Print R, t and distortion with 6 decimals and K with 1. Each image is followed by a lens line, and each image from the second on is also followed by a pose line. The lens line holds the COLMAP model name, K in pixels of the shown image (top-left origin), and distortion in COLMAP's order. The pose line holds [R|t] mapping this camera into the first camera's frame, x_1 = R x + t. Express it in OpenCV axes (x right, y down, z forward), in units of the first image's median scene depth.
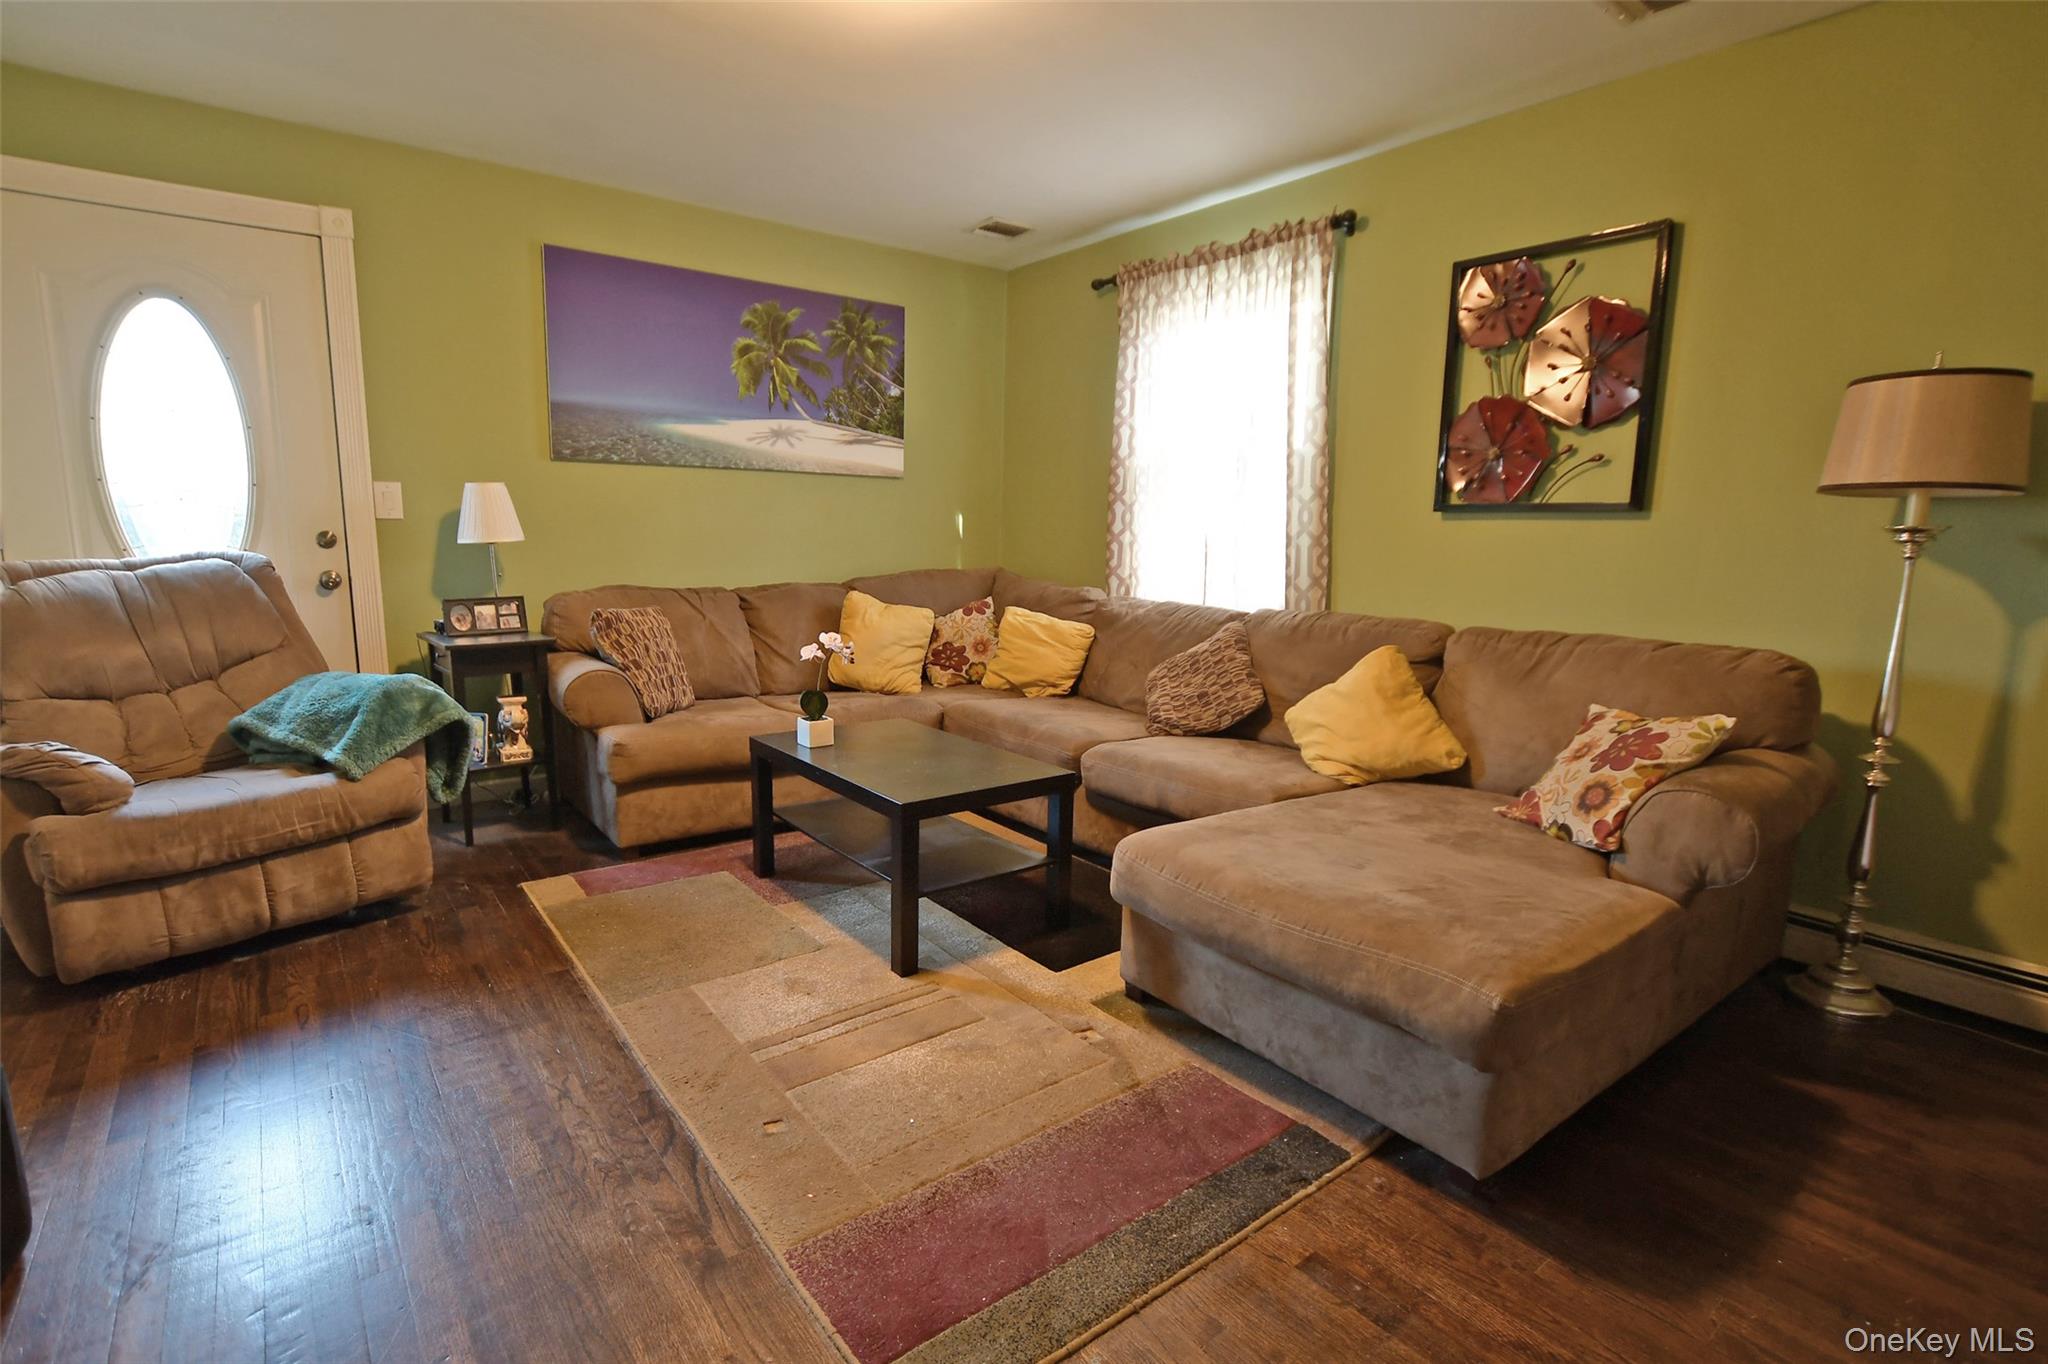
lens RADIAL K [[1005.2, 0, 1011.5], [0, 1005.2, 694.4], [0, 0, 1]] dist [-0.023230, 0.001558]
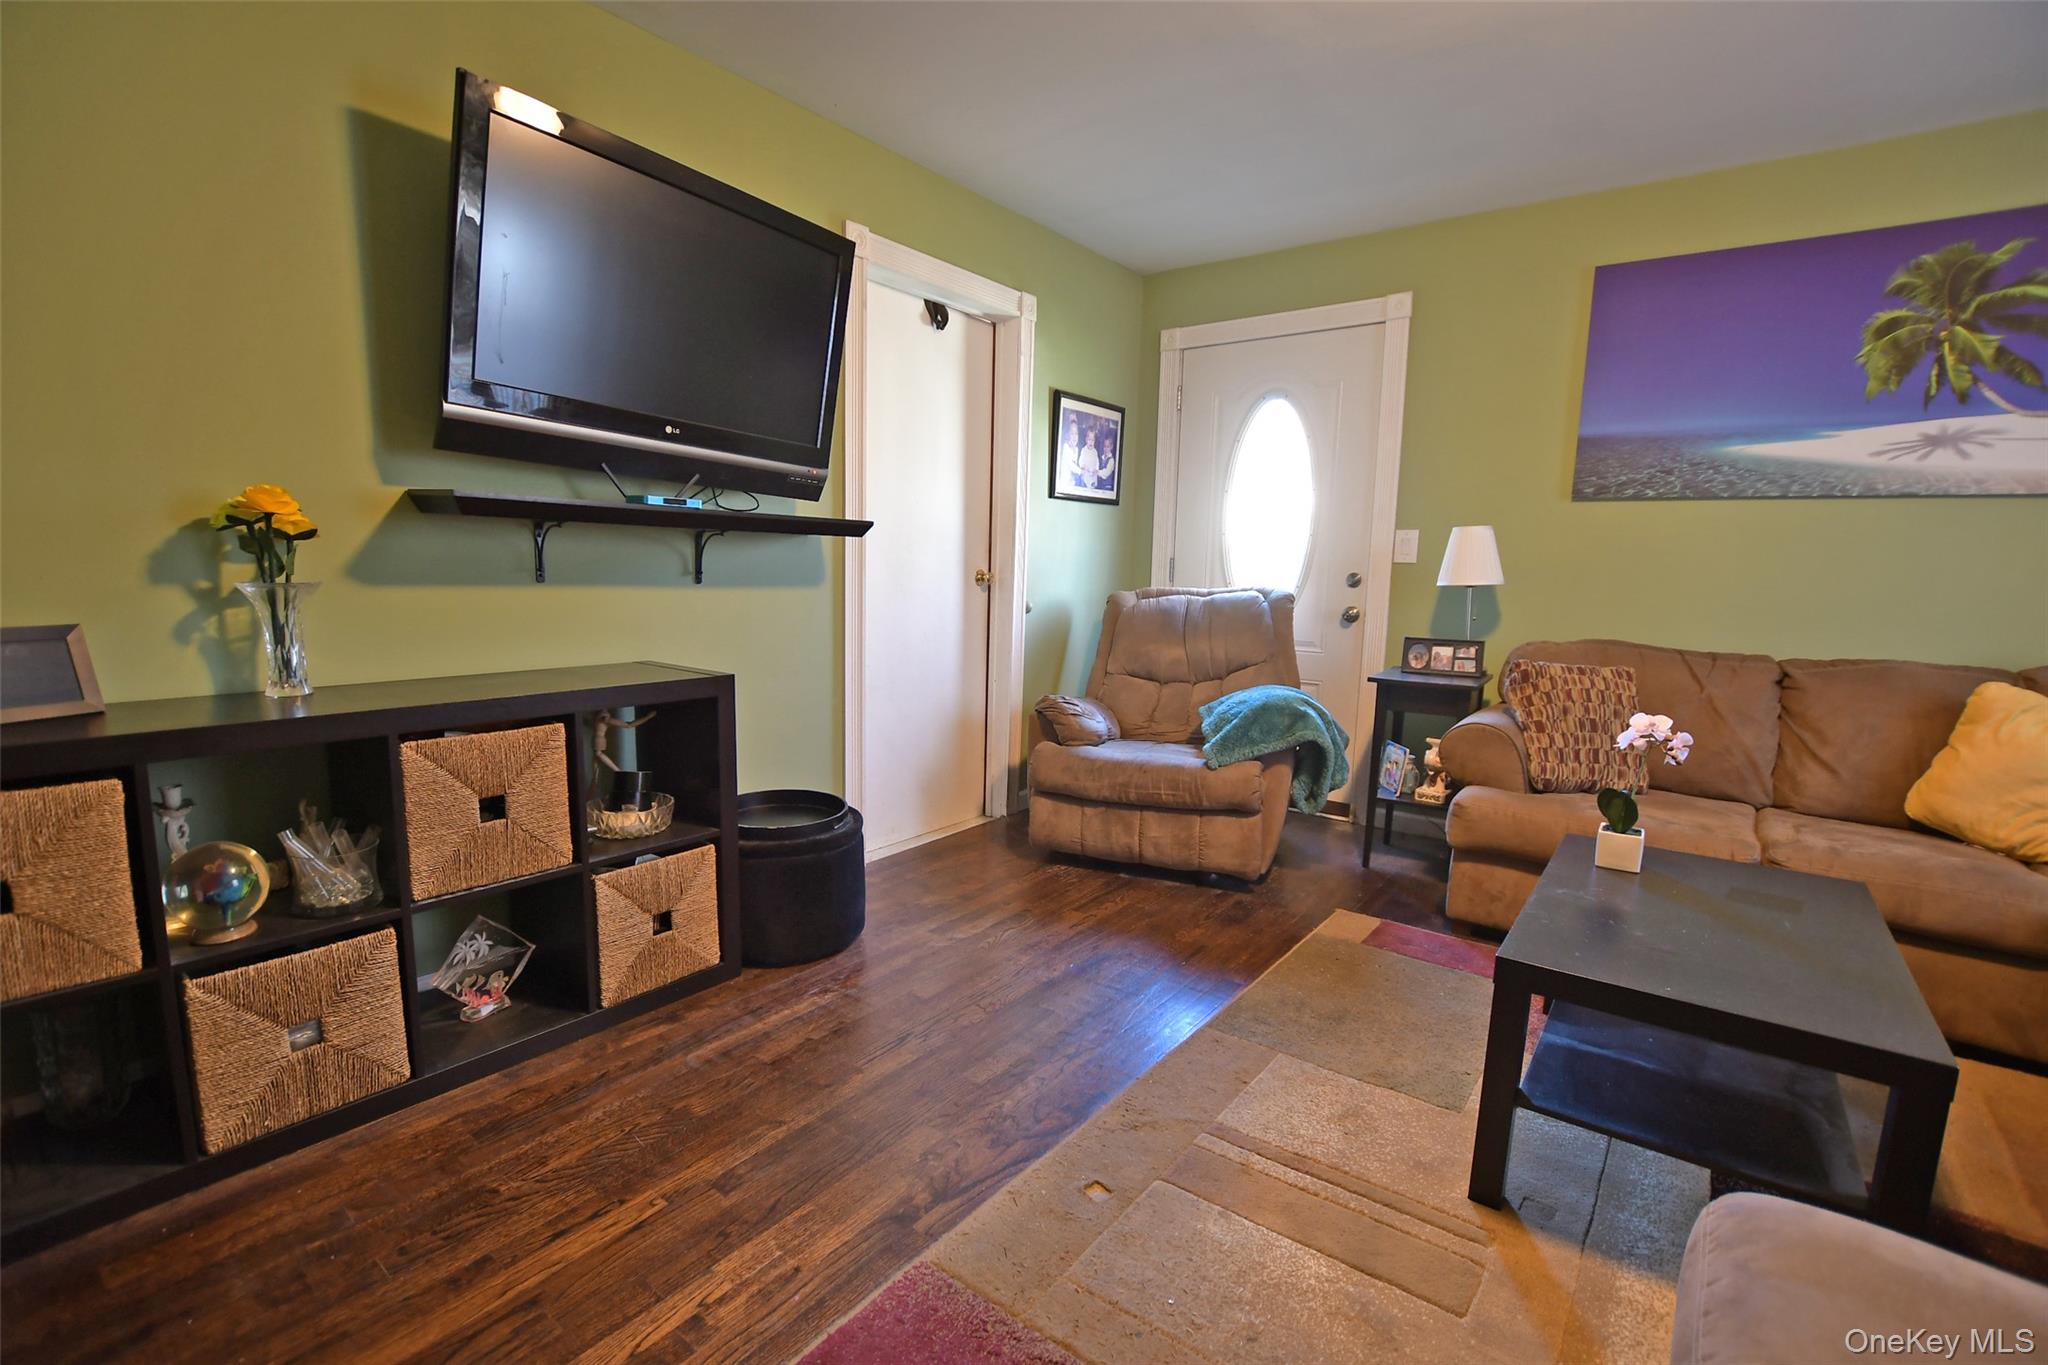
lens RADIAL K [[911.9, 0, 981.8], [0, 911.9, 694.8], [0, 0, 1]] dist [-0.036451, 0.006910]
pose [[0.230987, 0.129145, -0.964348, 0.267055], [-0.177843, 0.980058, 0.088651, -0.040512], [0.956565, 0.151025, 0.249348, 0.341080]]
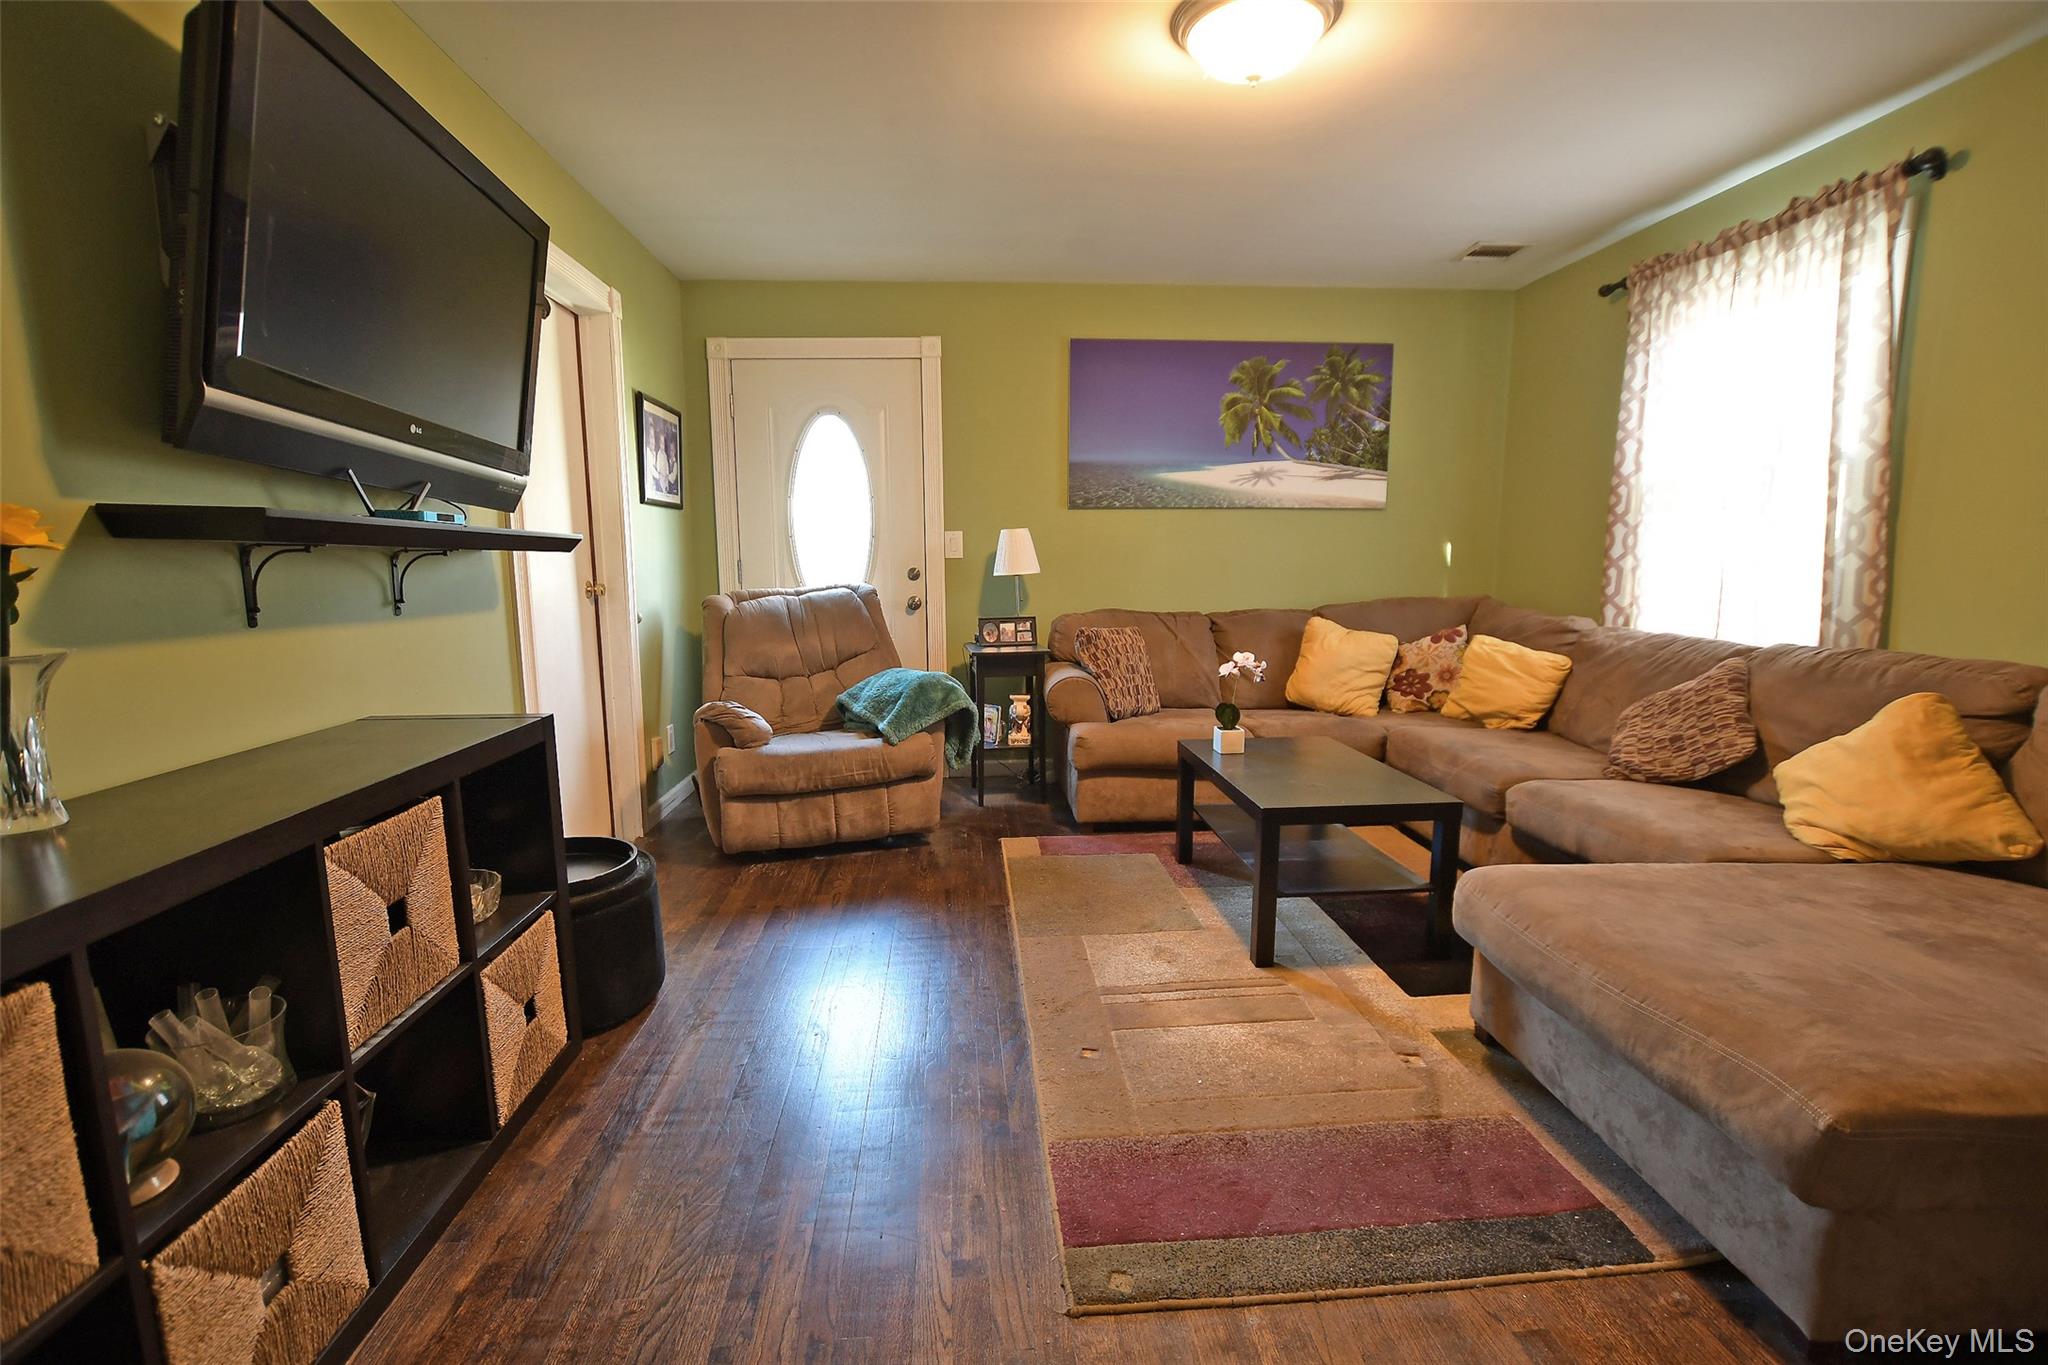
lens RADIAL K [[928.7, 0, 991.8], [0, 928.7, 694.8], [0, 0, 1]] dist [-0.031858, 0.006199]
pose [[0.821928, 0.058729, -0.566556, 0.150653], [-0.070512, 0.997510, 0.001108, 0.003766], [0.565211, 0.039038, 0.824022, -0.002958]]
